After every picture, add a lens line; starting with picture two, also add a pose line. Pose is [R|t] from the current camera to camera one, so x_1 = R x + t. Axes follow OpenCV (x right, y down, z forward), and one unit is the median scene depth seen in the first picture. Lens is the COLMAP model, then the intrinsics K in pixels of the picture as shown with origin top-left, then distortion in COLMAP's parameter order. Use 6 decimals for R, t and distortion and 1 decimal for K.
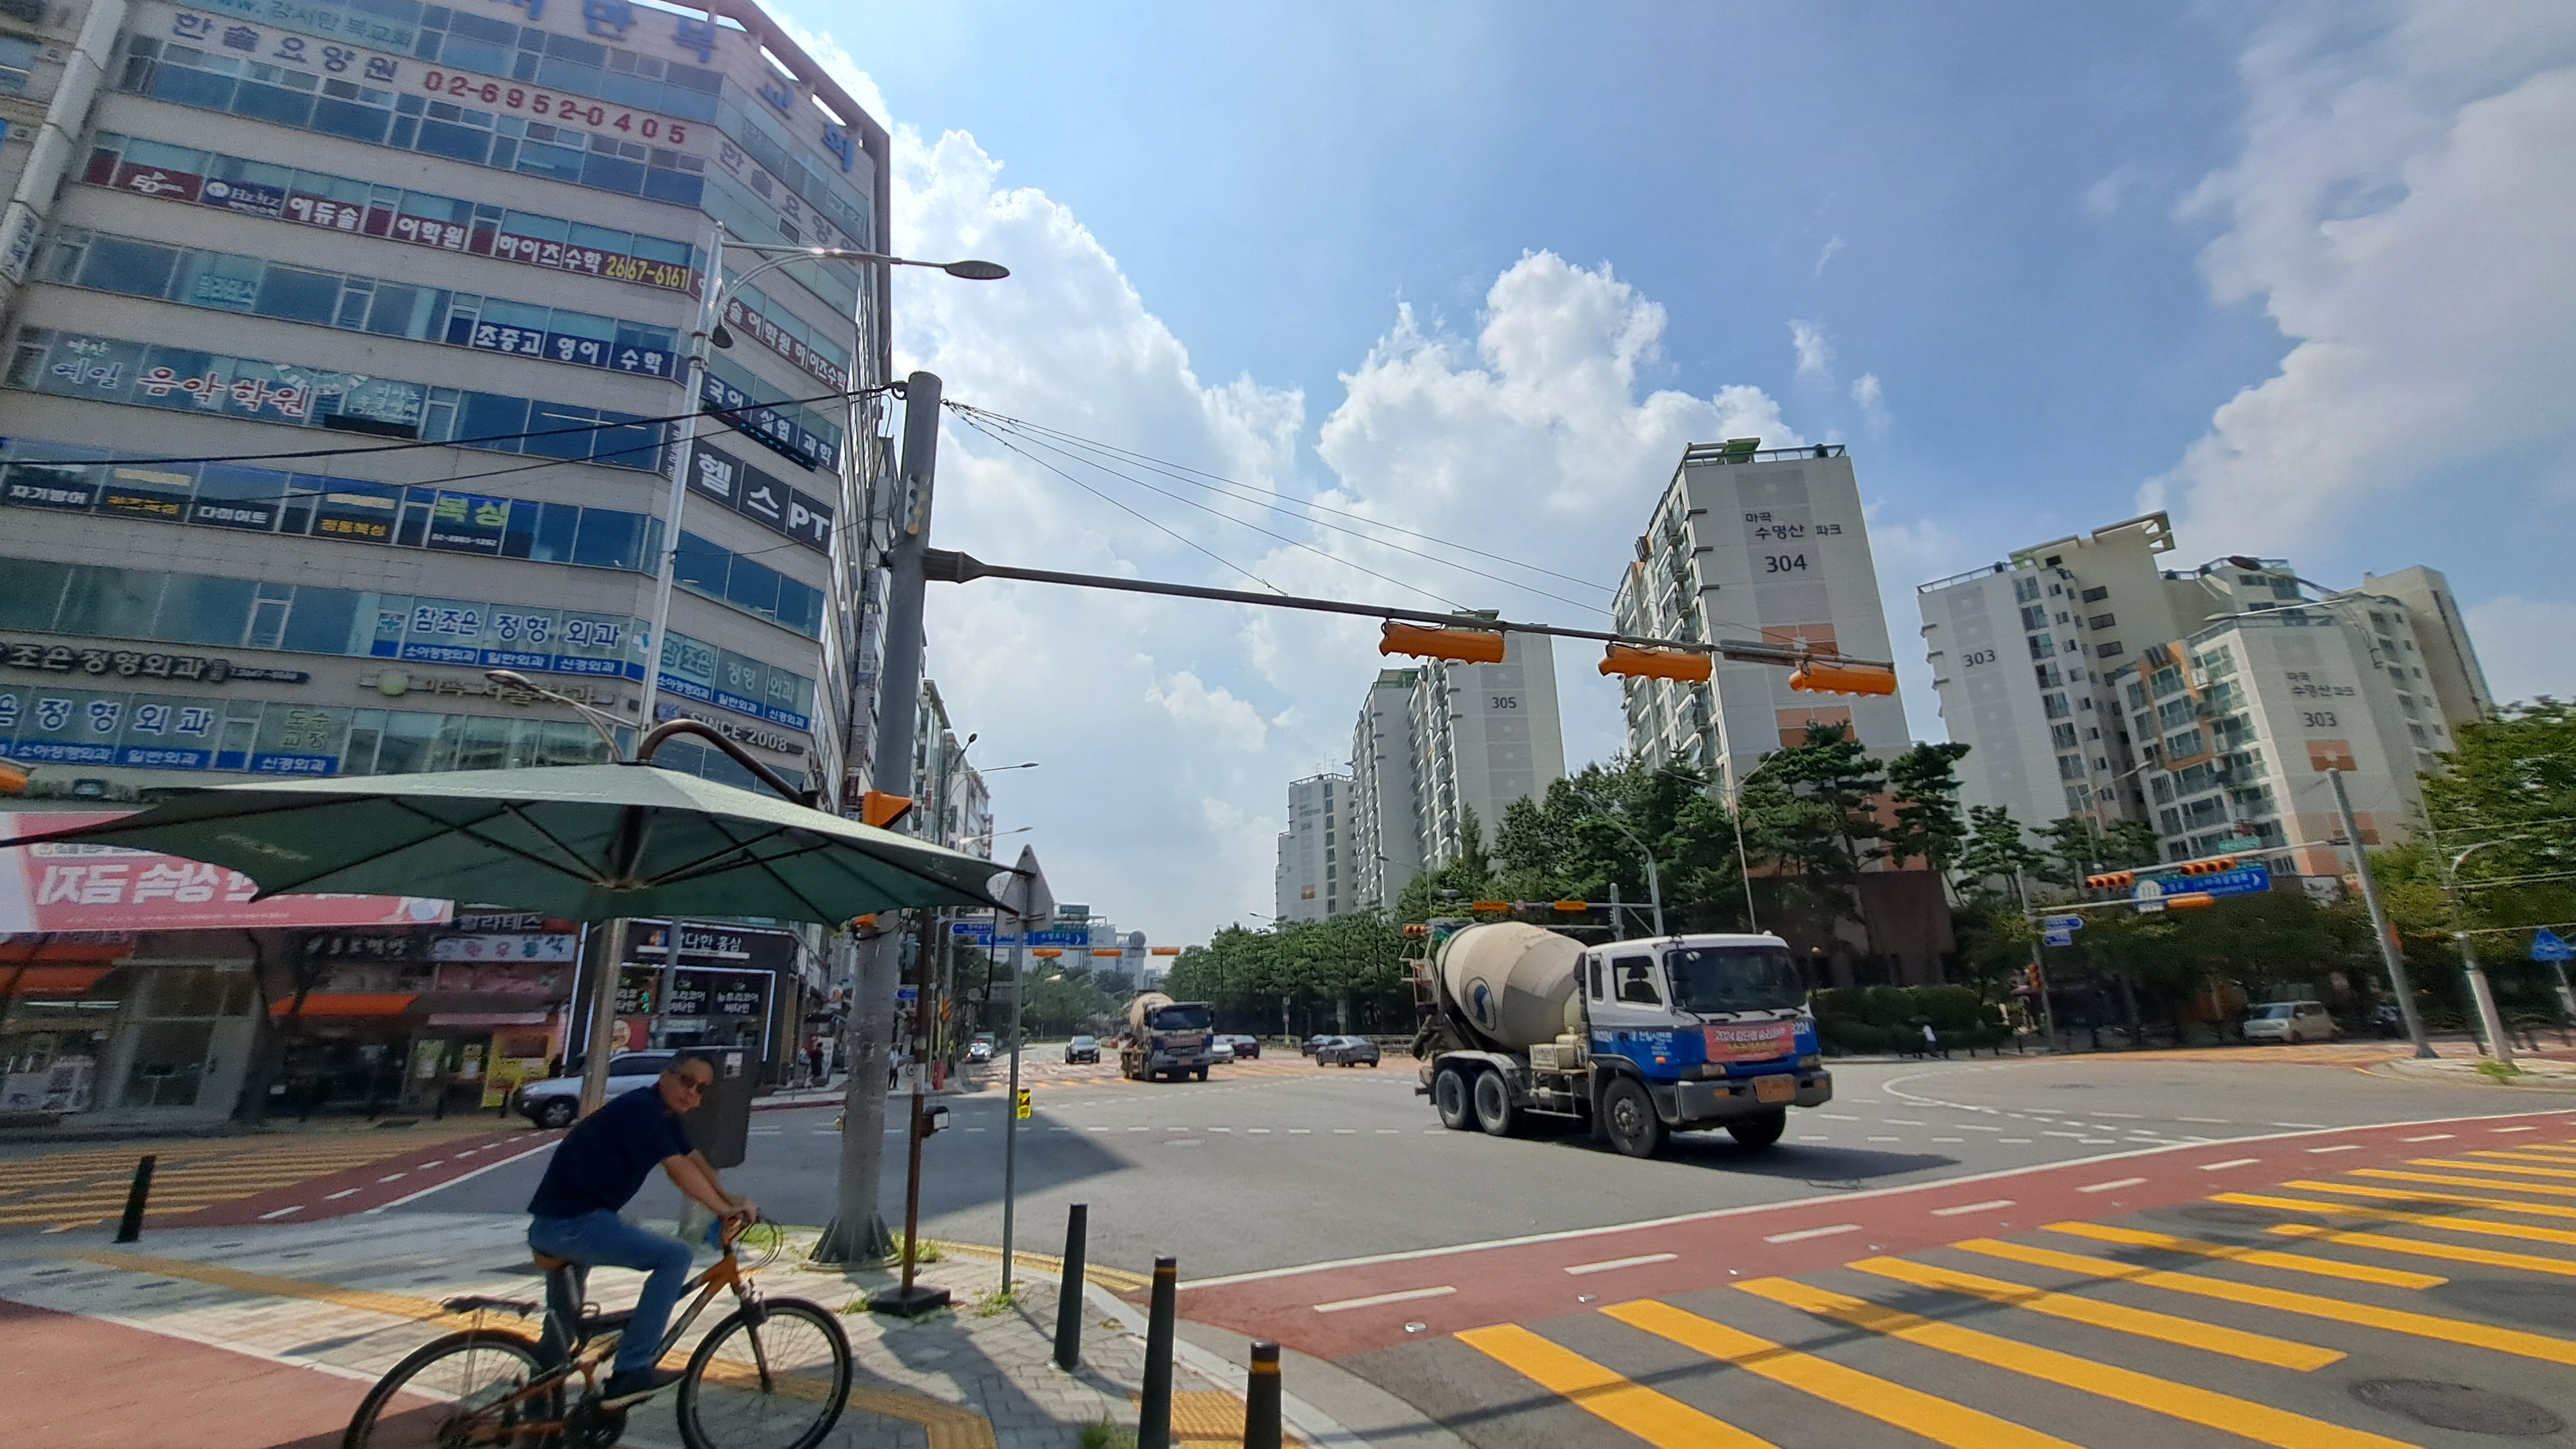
lens RADIAL K [[1053.8, 0, 1288.0], [0, 1053.8, 724.5], [0, 0, 1]] dist [-0.000787, -0.000067]
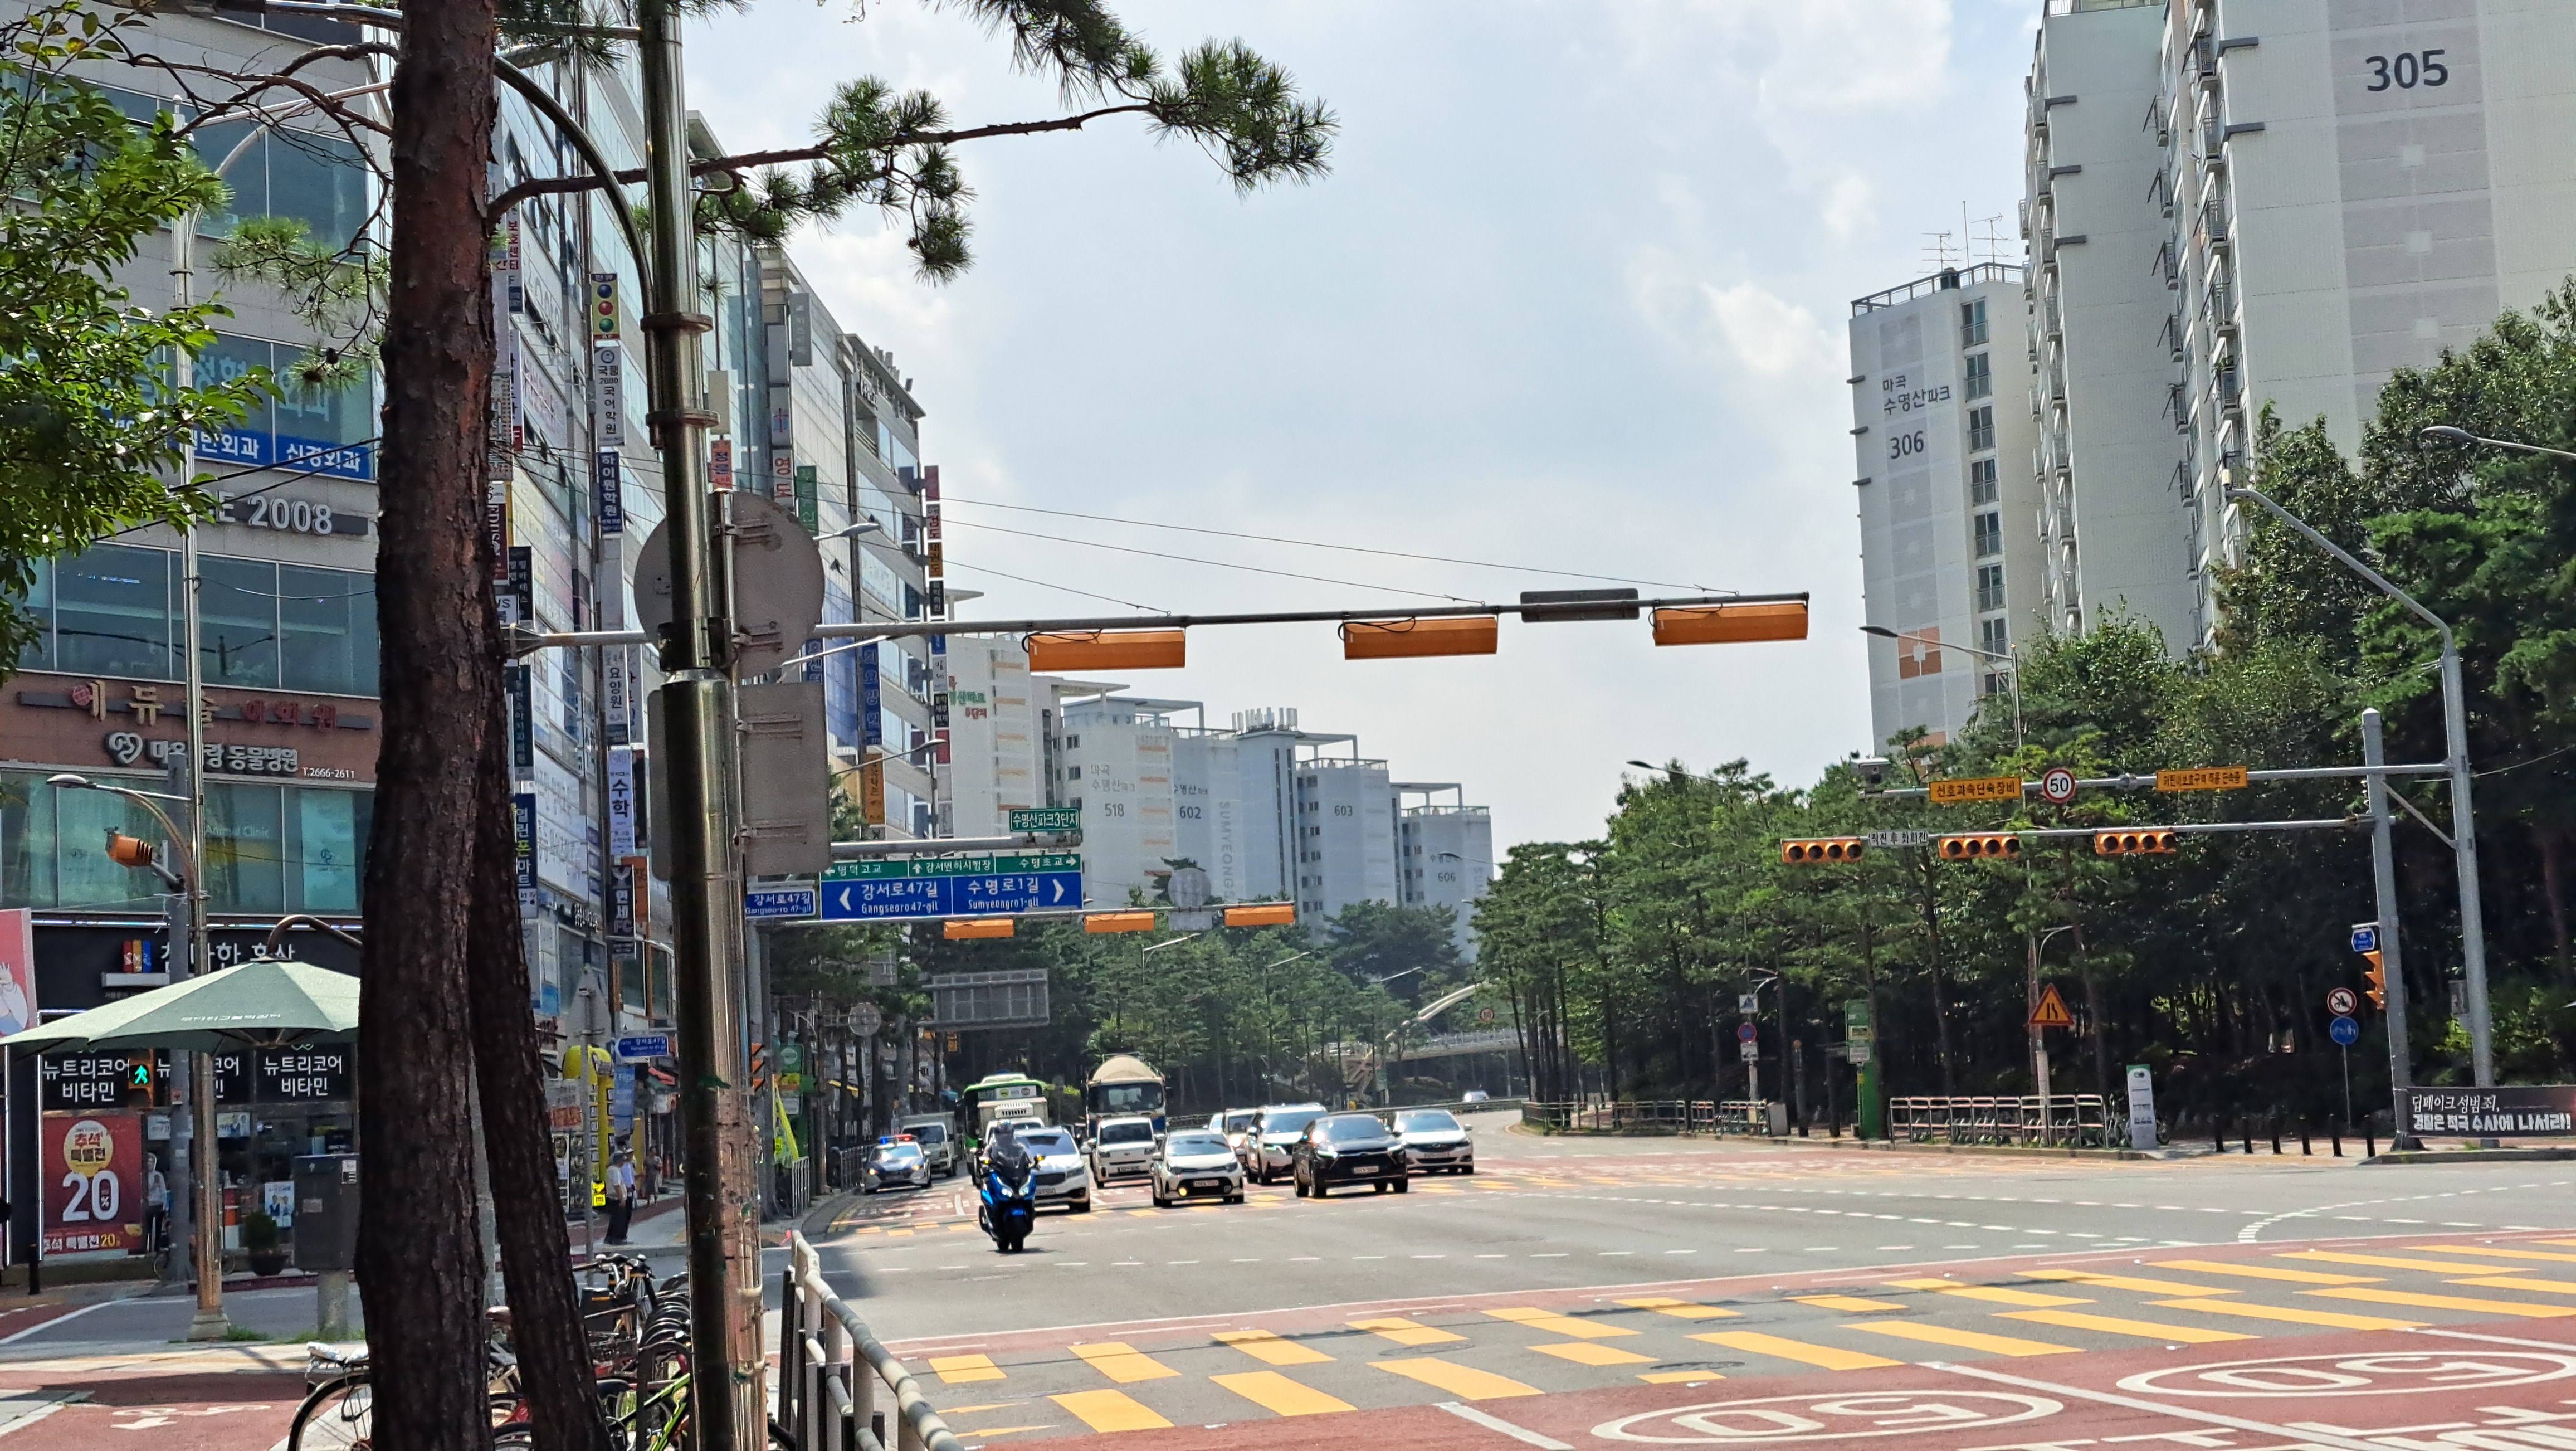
lens RADIAL K [[3609.2, 0, 1288.0], [0, 3609.2, 725.5], [0, 0, 1]] dist [0.184338, -0.039722]
pose [[0.980327, -0.044732, -0.192244, 0.079193], [0.079282, 0.981196, 0.175977, -0.048470], [0.180758, -0.187757, 0.965440, -0.161579]]
